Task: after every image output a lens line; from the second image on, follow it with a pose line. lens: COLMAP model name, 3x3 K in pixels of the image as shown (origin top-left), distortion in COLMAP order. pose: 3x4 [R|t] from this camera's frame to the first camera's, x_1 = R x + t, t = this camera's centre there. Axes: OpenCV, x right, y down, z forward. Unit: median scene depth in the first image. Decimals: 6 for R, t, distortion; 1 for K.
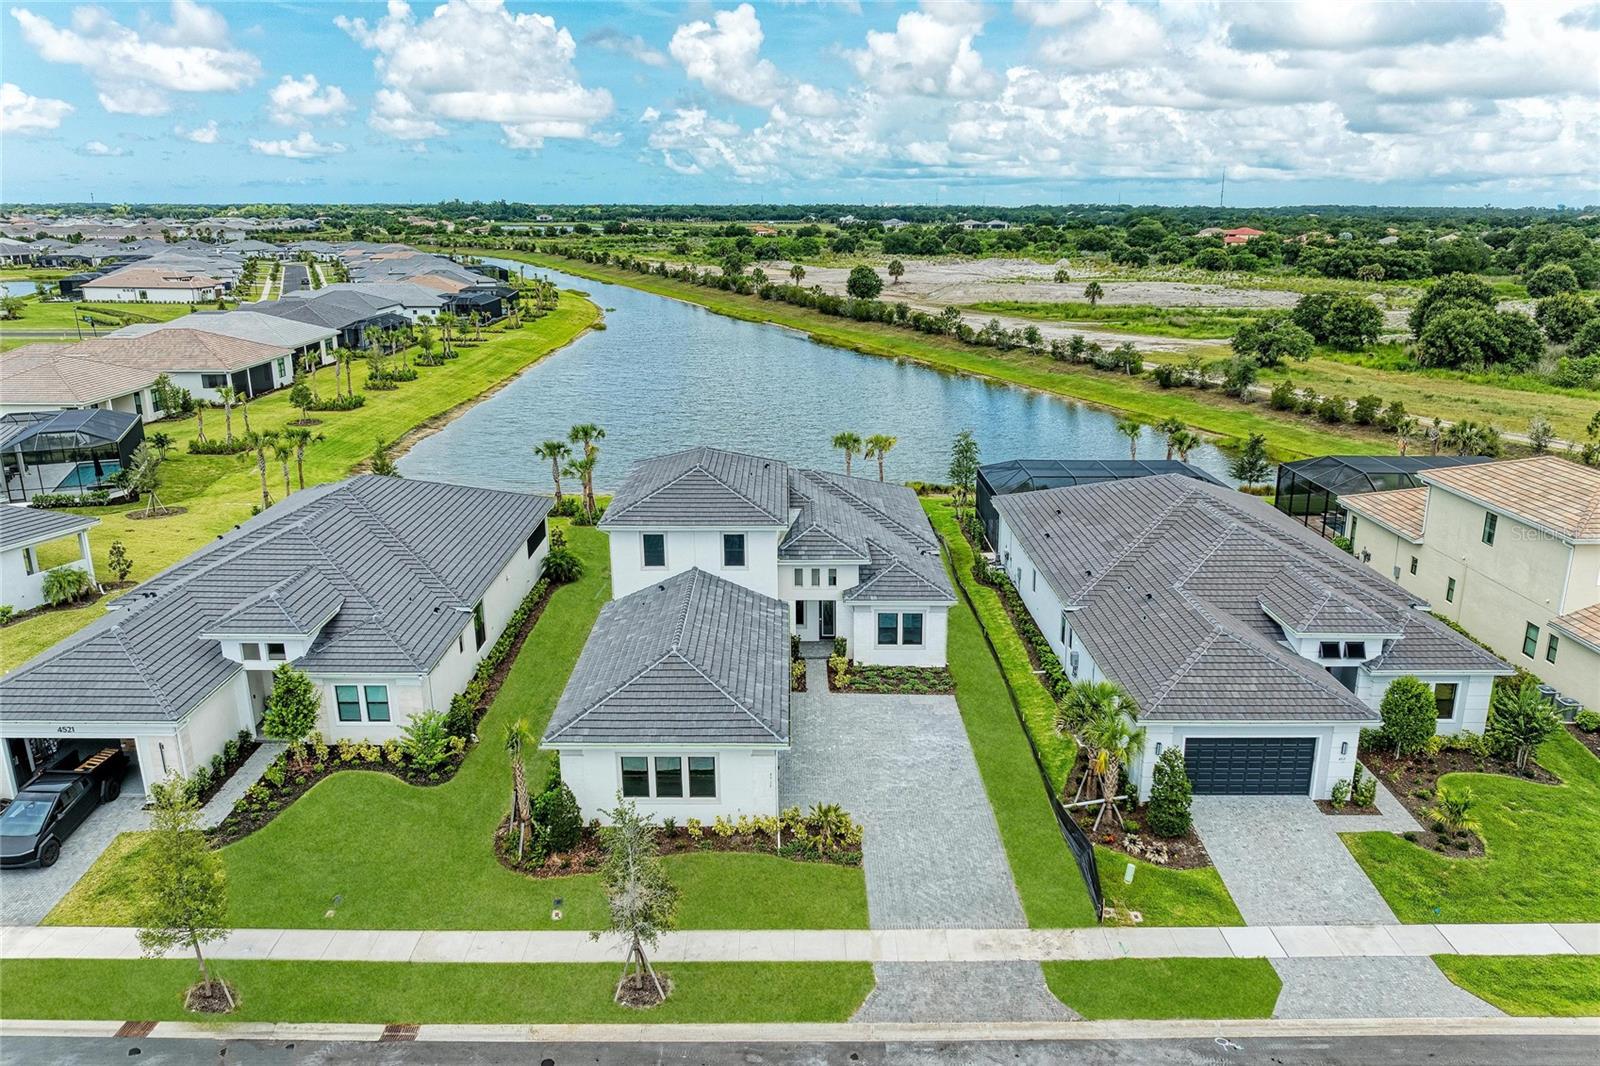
lens RADIAL K [[1097.9, 0, 800.0], [0, 1097.9, 533.0], [0, 0, 1]] dist [-0.013310, -0.006502]
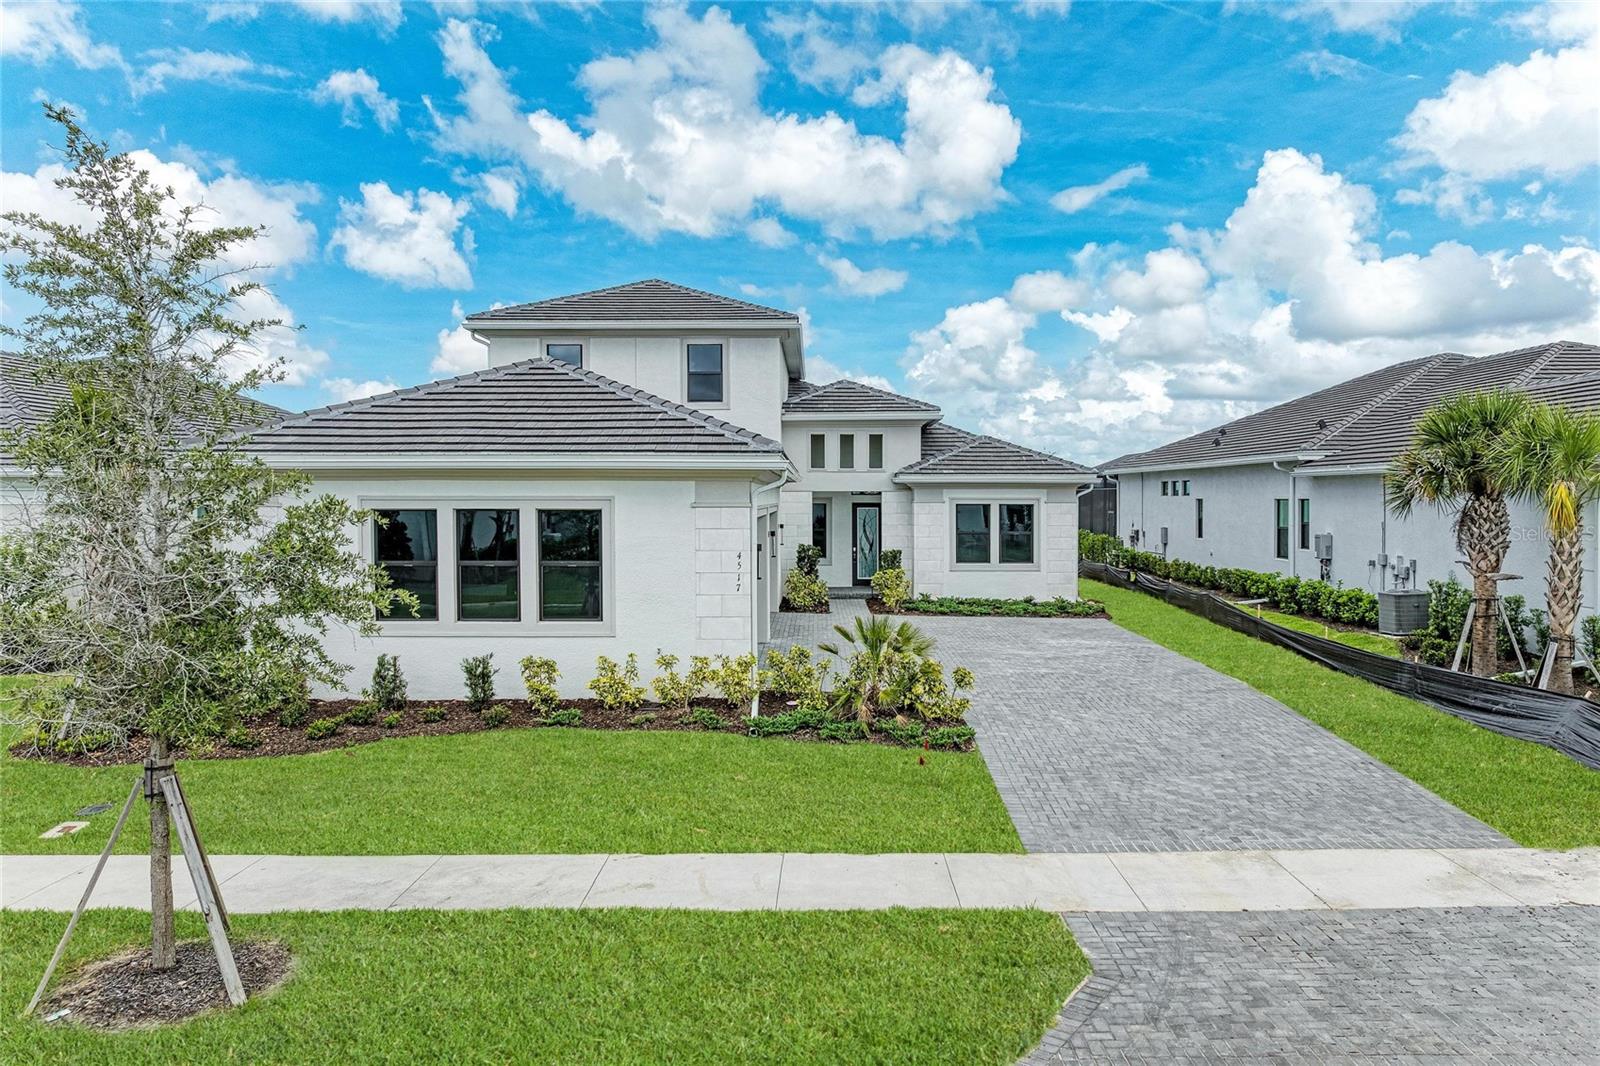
lens RADIAL K [[1099.9, 0, 837.8], [0, 1099.9, 535.7], [0, 0, 1]] dist [-0.007372, -0.008446]
pose [[0.999945, -0.006270, 0.008457, 0.004887], [0.008204, 0.967514, -0.252683, 0.232291], [-0.006598, 0.252738, 0.967512, 0.442648]]
